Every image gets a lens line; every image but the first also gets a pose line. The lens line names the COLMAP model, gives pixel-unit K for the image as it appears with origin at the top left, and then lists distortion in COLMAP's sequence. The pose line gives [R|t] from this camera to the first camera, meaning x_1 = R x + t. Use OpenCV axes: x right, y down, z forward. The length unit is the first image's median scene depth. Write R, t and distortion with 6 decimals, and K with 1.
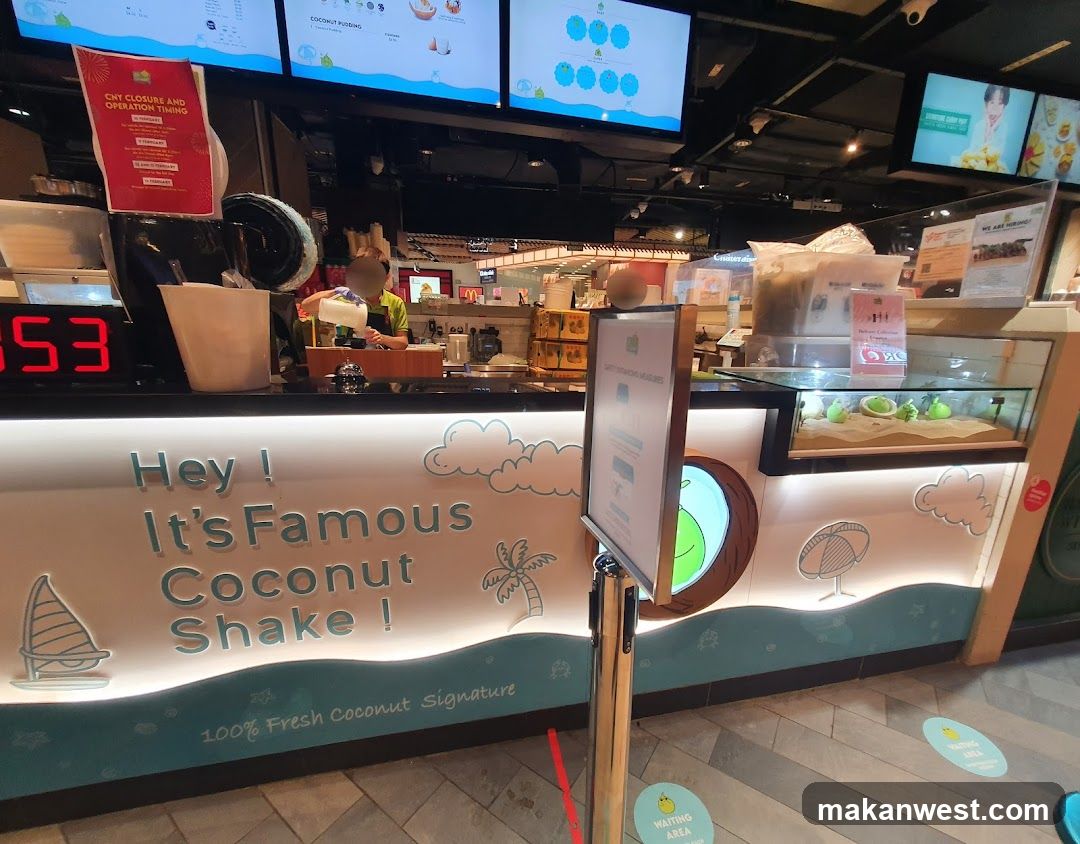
lens RADIAL K [[449.5, 0, 565.2], [0, 449.5, 429.5], [0, 0, 1]] dist [0.004955, 0.000066]
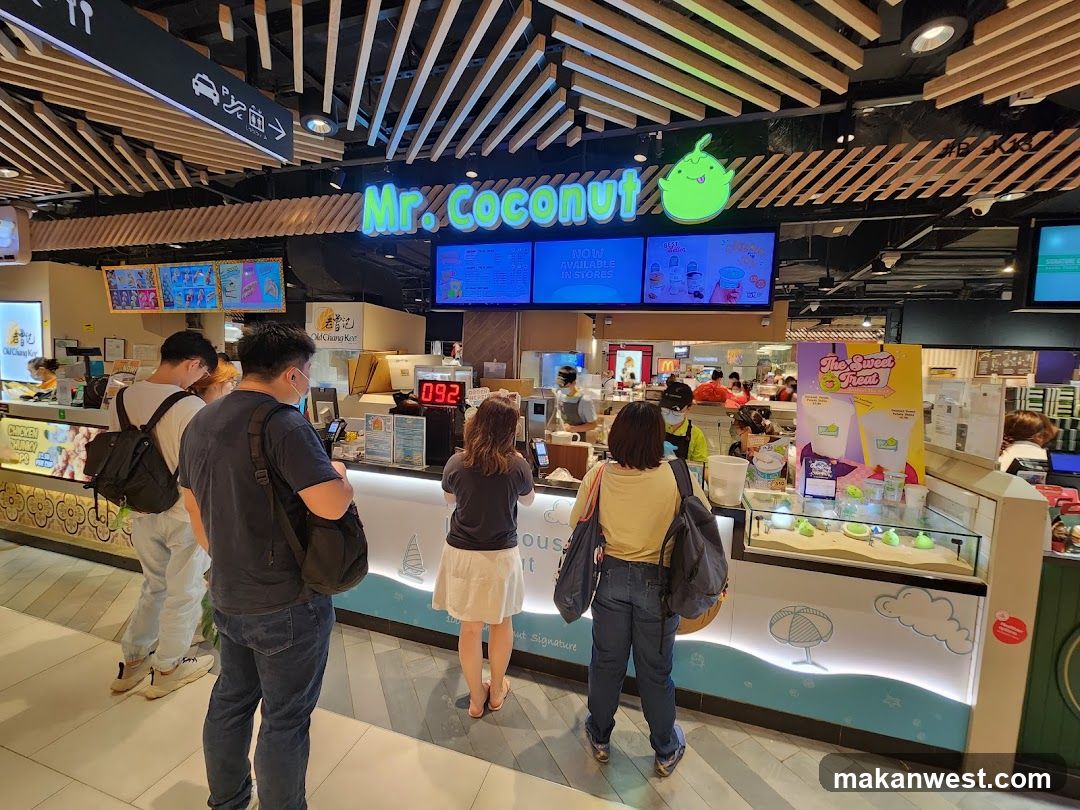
lens RADIAL K [[432.8, 0, 534.6], [0, 432.8, 395.3], [0, 0, 1]] dist [-0.013969, 0.000608]
pose [[0.868688, 0.036609, -0.494006, 0.457741], [-0.136005, 0.976567, -0.166790, -0.097303], [0.476324, 0.212076, 0.853311, -0.657314]]
